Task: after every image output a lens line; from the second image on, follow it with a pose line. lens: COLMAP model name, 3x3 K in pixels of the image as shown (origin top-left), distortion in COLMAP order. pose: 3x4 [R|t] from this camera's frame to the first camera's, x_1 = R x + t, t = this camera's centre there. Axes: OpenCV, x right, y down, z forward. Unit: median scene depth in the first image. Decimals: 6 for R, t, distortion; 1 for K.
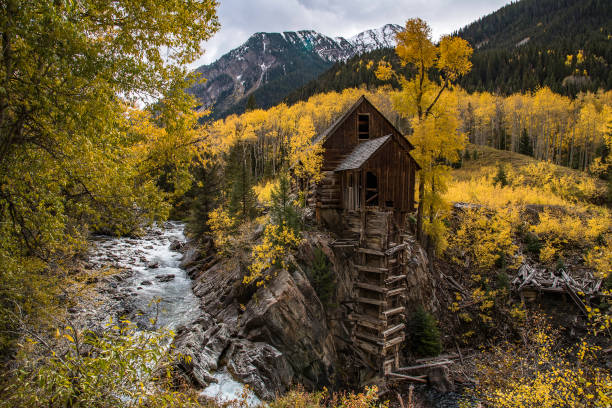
lens RADIAL K [[401.2, 0, 304.3], [0, 401.2, 219.5], [0, 0, 1]] dist [-0.042294, 0.001660]
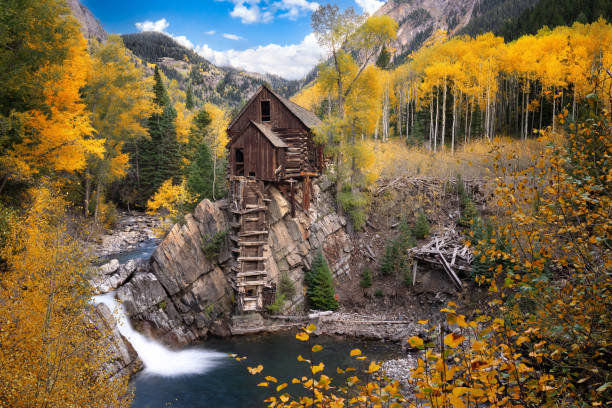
lens RADIAL K [[538.2, 0, 313.7], [0, 538.2, 212.9], [0, 0, 1]] dist [-0.041857, 0.019088]
pose [[0.937786, 0.004983, -0.347177, 0.980240], [-0.005618, 0.999984, -0.000823, 0.083721], [0.347167, 0.002722, 0.937799, -0.523783]]
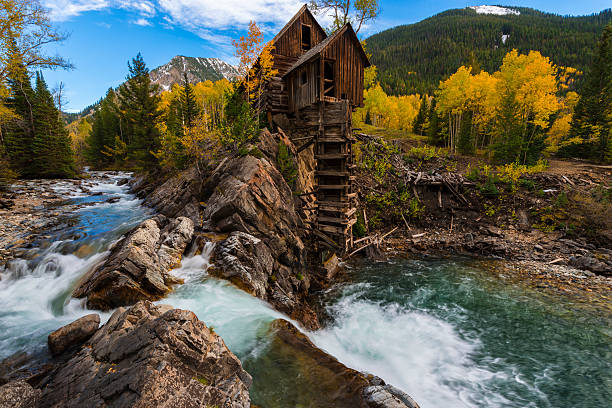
lens RADIAL K [[238.8, 0, 305.1], [0, 238.8, 203.8], [0, 0, 1]] dist [0.002192, 0.001045]
pose [[0.946305, -0.069873, 0.315634, -0.107449], [0.038969, 0.993898, 0.103191, 0.175687], [-0.320919, -0.085350, 0.943253, 0.402315]]
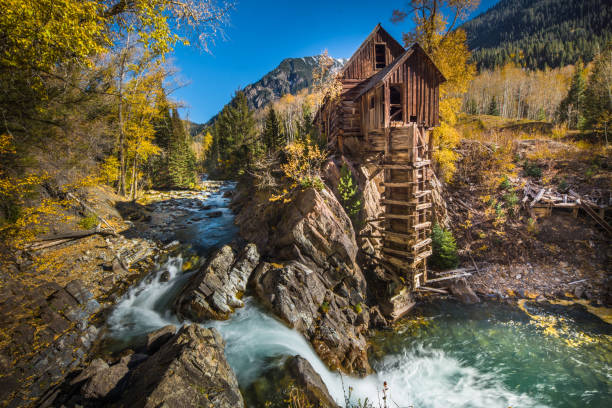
lens RADIAL K [[268.1, 0, 317.3], [0, 268.1, 199.0], [0, 0, 1]] dist [0.000980, 0.000038]
pose [[0.998479, -0.046552, -0.029556, -0.015498], [0.048082, 0.997417, 0.053361, 0.111710], [0.026995, -0.054701, 0.998138, 0.315923]]
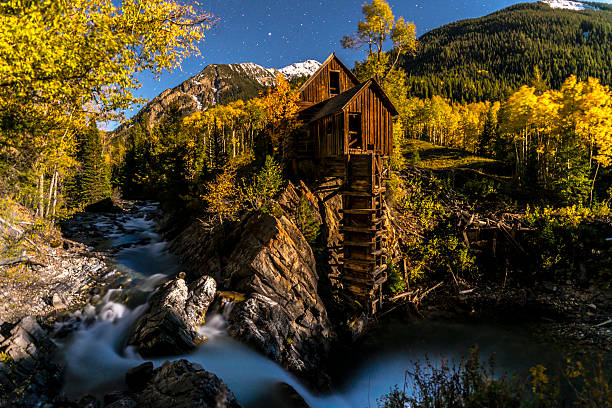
lens RADIAL K [[303.9, 0, 304.2], [0, 303.9, 210.7], [0, 0, 1]] dist [-0.127009, 0.011752]
pose [[0.984872, -0.040208, 0.168556, -0.087489], [0.035943, 0.998954, 0.028279, 0.093746], [-0.169517, -0.021793, 0.985286, 0.274926]]
